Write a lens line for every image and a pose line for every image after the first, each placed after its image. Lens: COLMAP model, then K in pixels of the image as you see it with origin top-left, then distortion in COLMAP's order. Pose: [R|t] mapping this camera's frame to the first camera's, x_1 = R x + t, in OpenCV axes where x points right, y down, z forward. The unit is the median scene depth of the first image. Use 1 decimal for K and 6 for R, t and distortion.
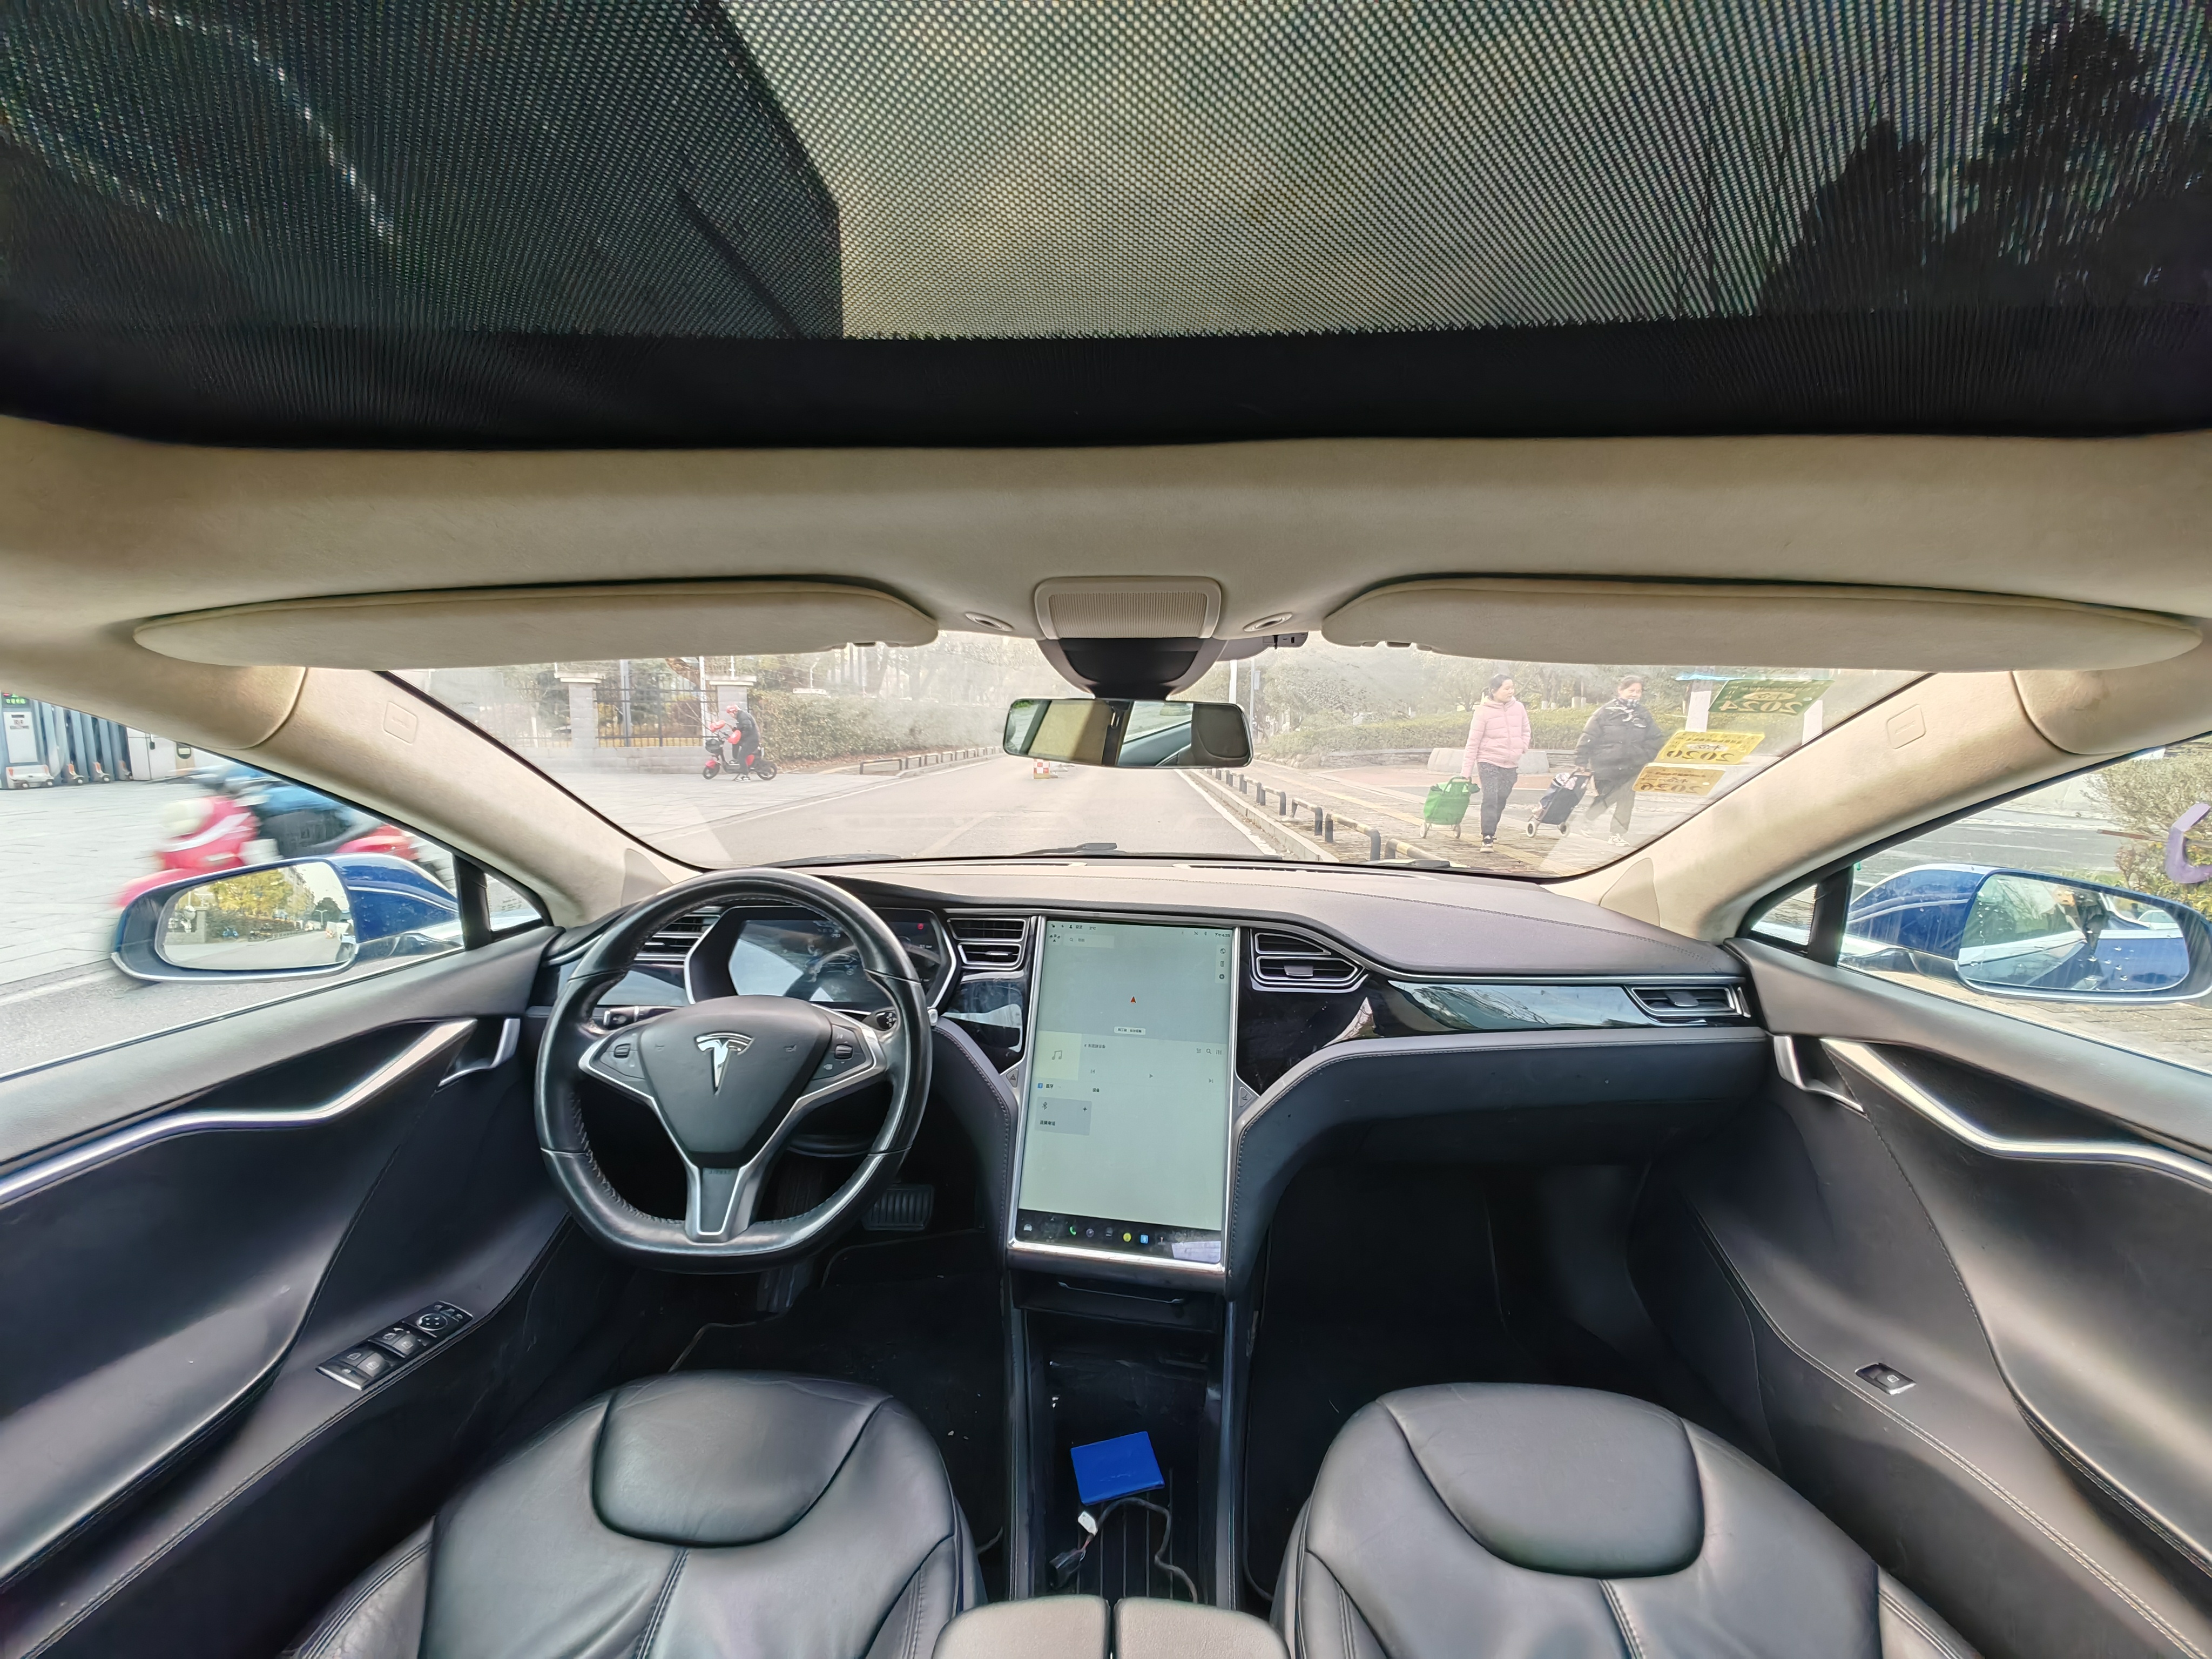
lens RADIAL K [[828.2, 0, 1129.8], [0, 828.2, 828.4], [0, 0, 1]] dist [-0.010544, 0.000274]
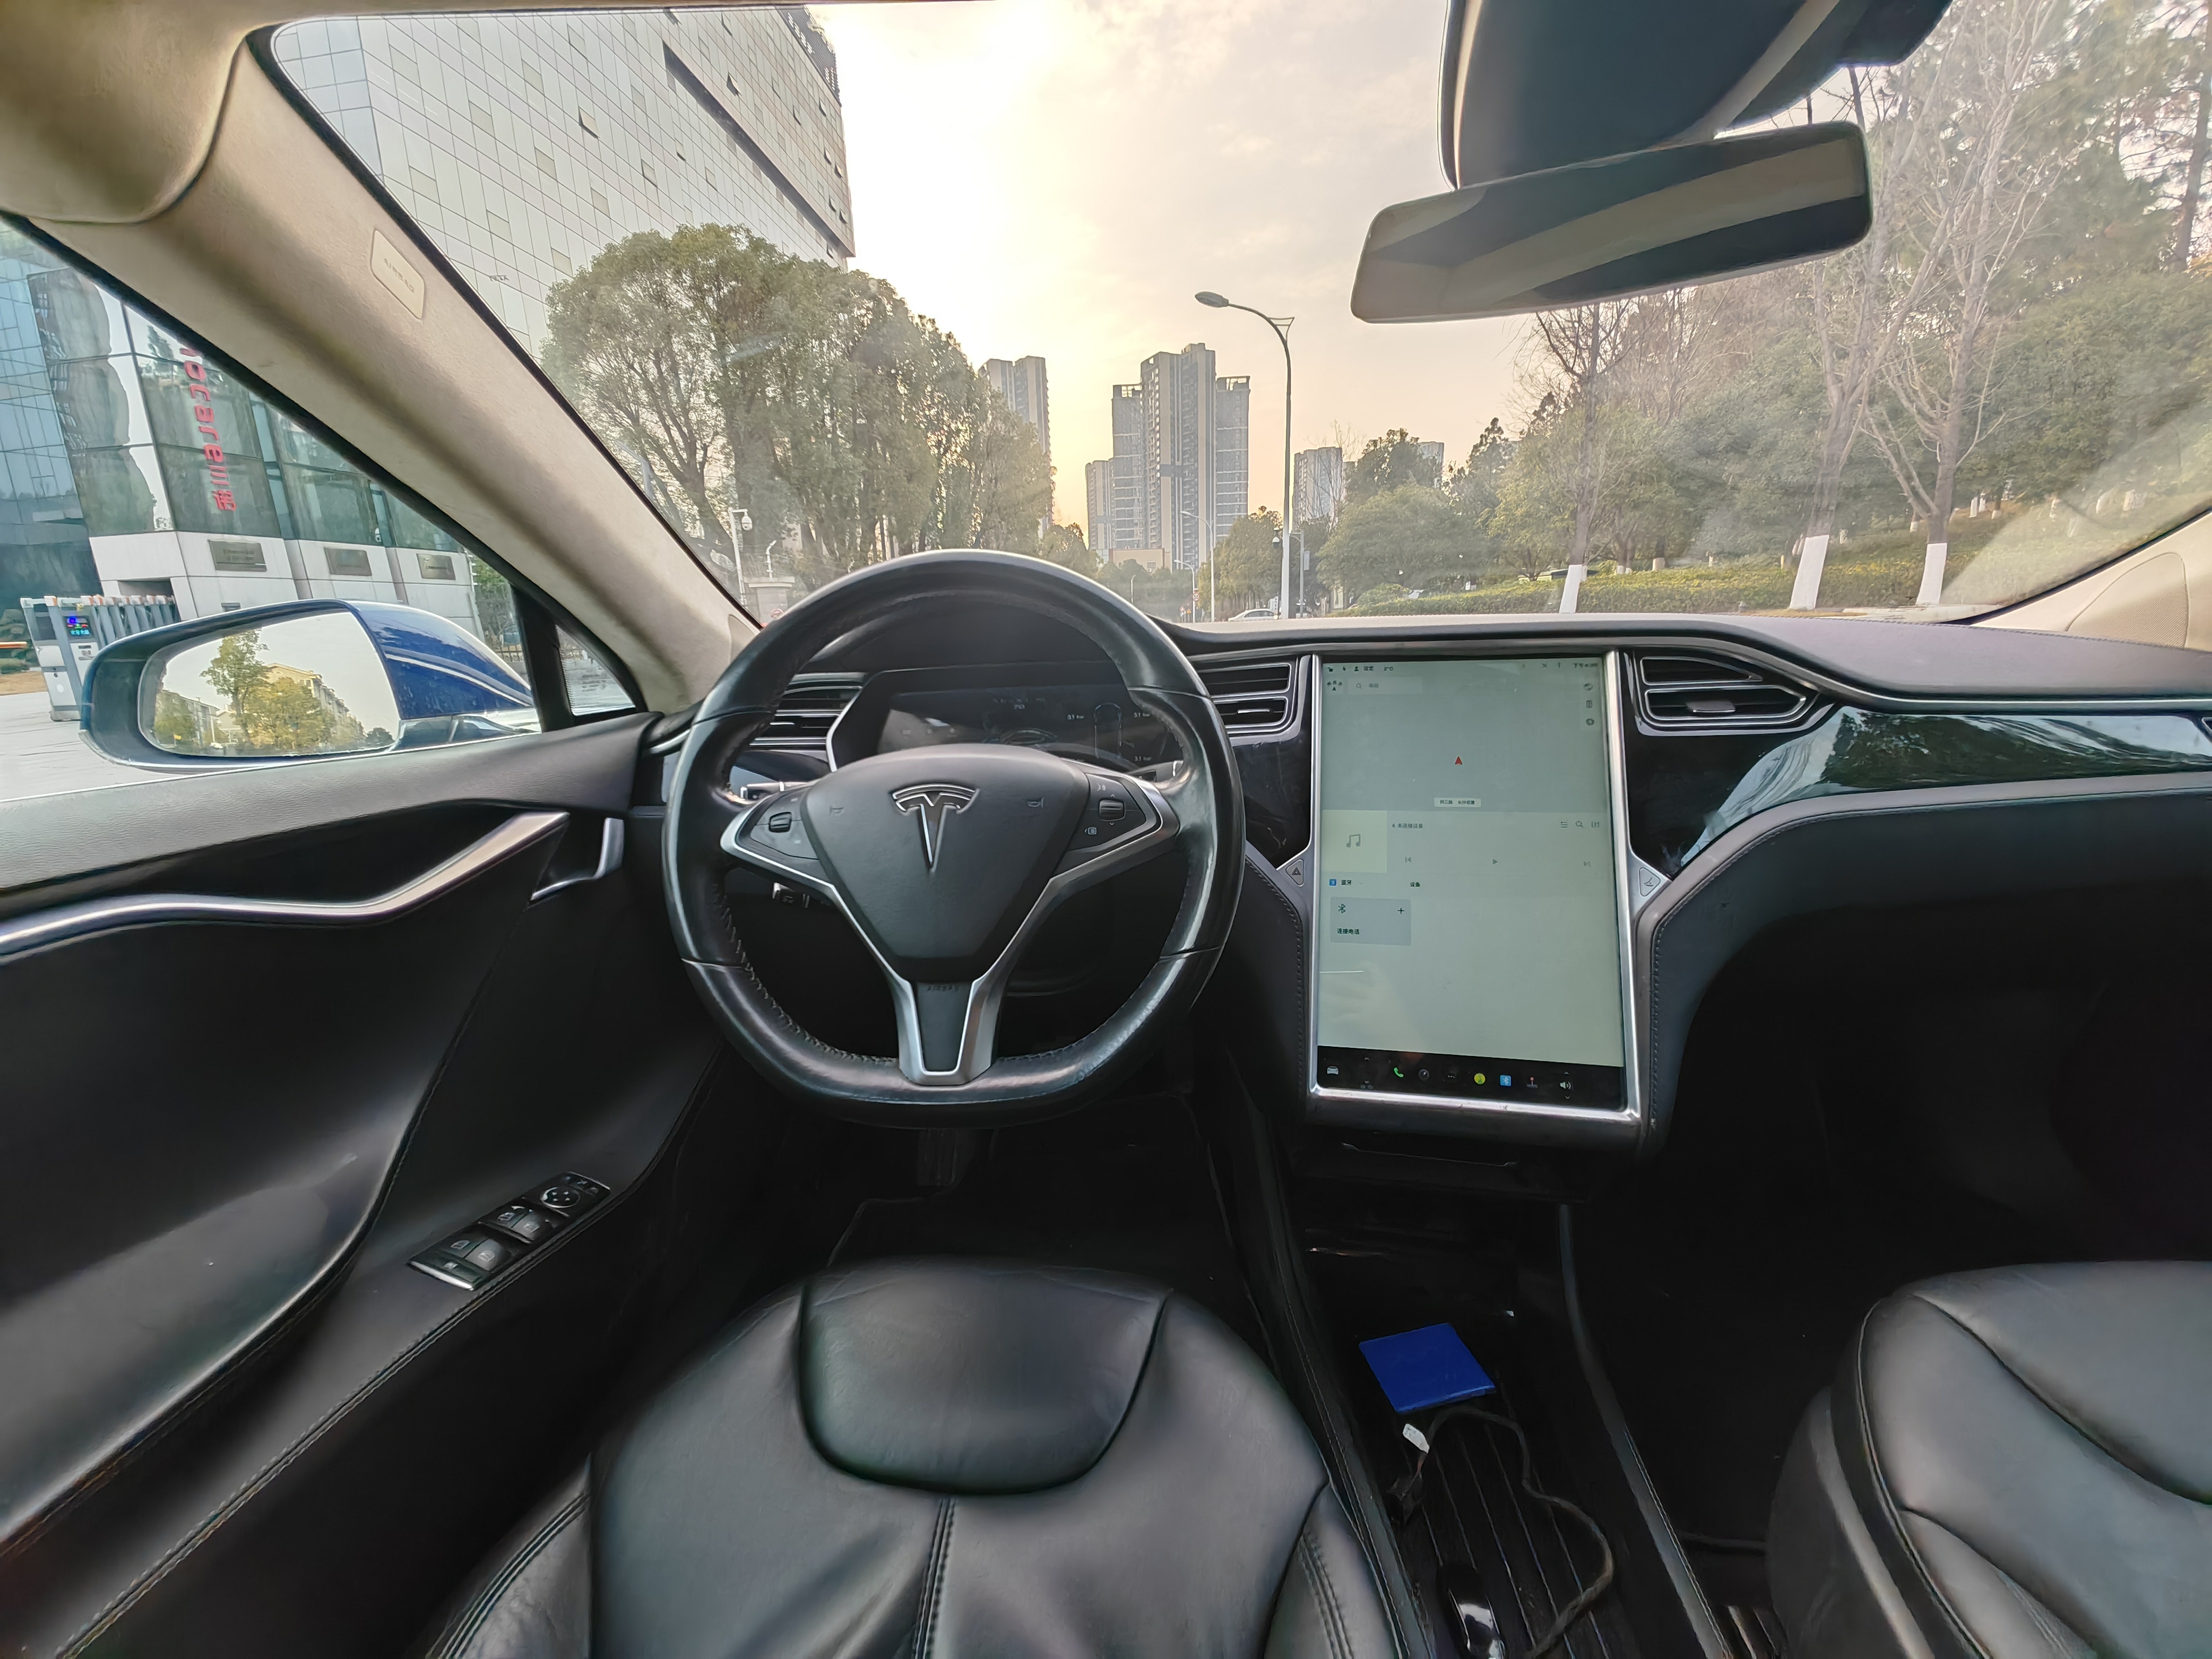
lens RADIAL K [[828.2, 0, 1125.0], [0, 828.2, 828.4], [0, 0, 1]] dist [-0.010544, 0.000274]
pose [[0.997758, -0.031422, -0.059083, -0.263118], [0.038370, 0.991983, 0.120410, 0.183779], [0.054826, -0.122407, 0.990965, 0.304348]]
